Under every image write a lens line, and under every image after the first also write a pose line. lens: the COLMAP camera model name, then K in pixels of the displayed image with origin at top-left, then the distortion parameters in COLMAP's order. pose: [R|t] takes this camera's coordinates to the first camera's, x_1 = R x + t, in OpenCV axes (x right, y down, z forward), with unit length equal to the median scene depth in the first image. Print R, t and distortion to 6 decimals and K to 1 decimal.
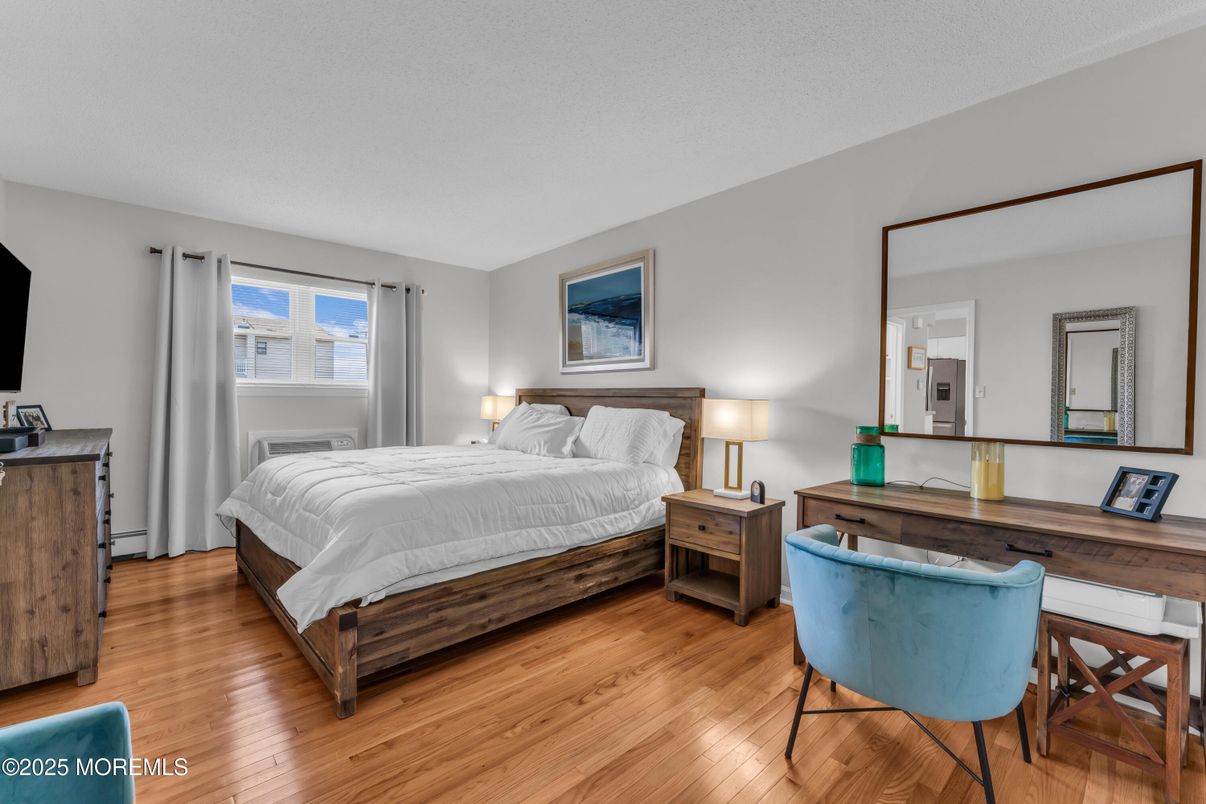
lens RADIAL K [[509.2, 0, 603.0], [0, 509.2, 402.0], [0, 0, 1]] dist [0.002144, 0.000044]
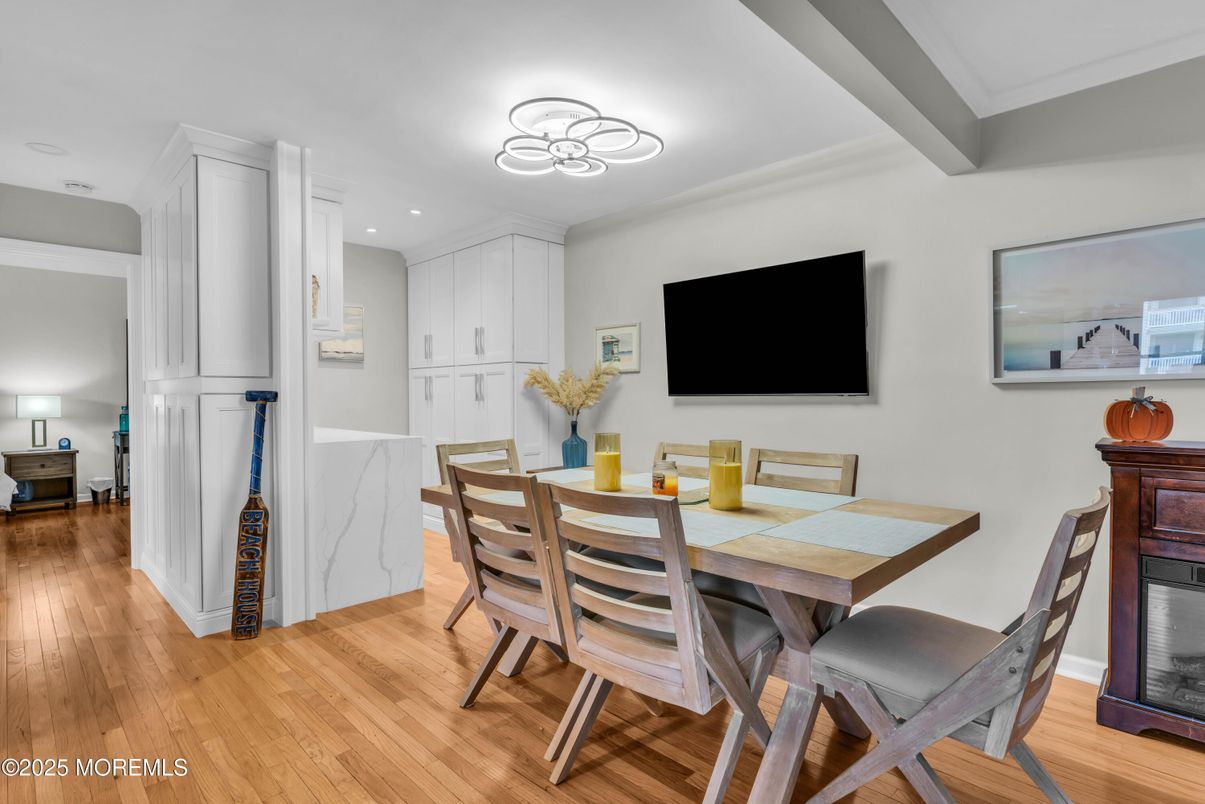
lens RADIAL K [[598.1, 0, 602.5], [0, 598.1, 402.0], [0, 0, 1]] dist [-0.000724, 0.001295]
pose [[-0.032540, -0.018505, 0.999299, -1.871977], [0.009612, 0.999777, 0.018826, -0.002466], [-0.999424, 0.010218, -0.032355, -0.876417]]
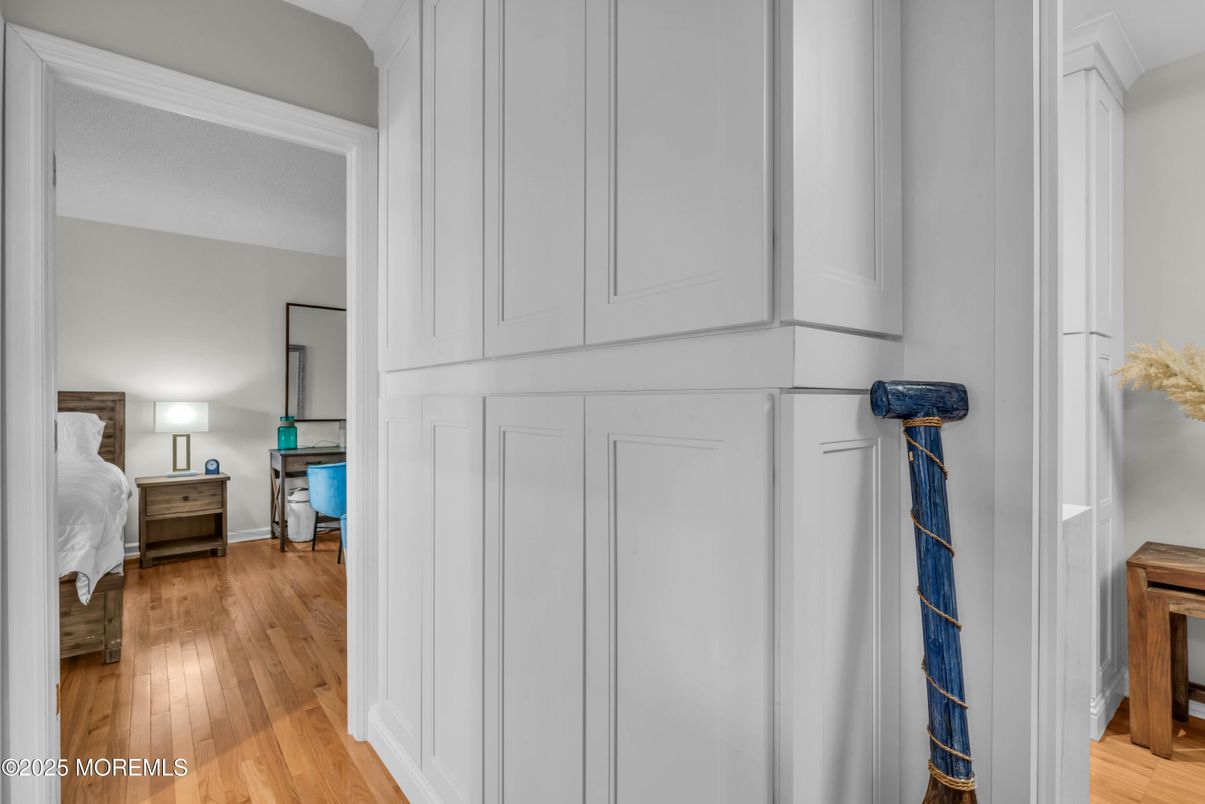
lens RADIAL K [[560.4, 0, 602.5], [0, 560.4, 402.0], [0, 0, 1]] dist [-0.001044, -0.000280]
pose [[0.070187, -0.004518, 0.997524, -1.104598], [0.009275, 0.999949, 0.003876, -0.000476], [-0.997491, 0.008980, 0.070225, -0.179390]]
